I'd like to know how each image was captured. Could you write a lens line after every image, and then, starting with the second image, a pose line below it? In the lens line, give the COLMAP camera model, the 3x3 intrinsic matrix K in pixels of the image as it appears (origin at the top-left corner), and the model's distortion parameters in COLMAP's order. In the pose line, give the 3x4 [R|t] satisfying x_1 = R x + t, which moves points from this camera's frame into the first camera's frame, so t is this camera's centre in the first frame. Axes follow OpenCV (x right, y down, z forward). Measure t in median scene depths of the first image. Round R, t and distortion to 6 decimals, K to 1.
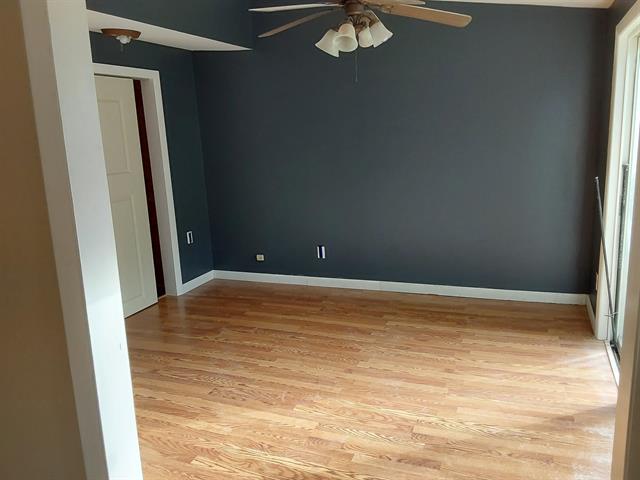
lens RADIAL K [[512.3, 0, 318.9], [0, 512.3, 243.3], [0, 0, 1]] dist [0.071601, -0.112234]
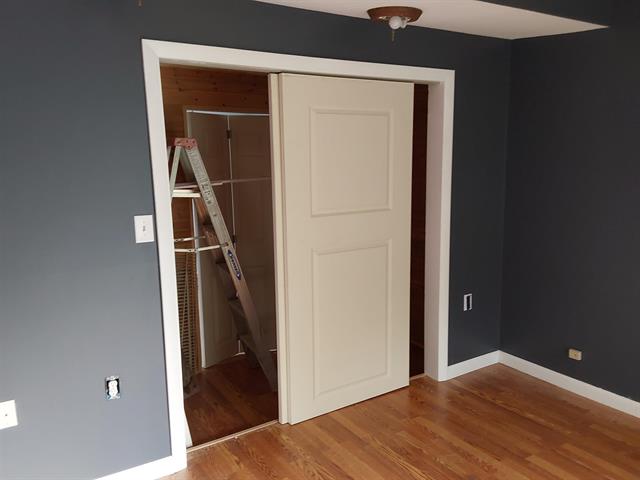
lens RADIAL K [[512.3, 0, 313.8], [0, 512.3, 237.8], [0, 0, 1]] dist [0.071601, -0.112234]
pose [[0.810377, 0.120715, -0.573338, -0.028468], [-0.141929, 0.989846, 0.007802, -0.079314], [0.568458, 0.075051, 0.819282, 0.310737]]
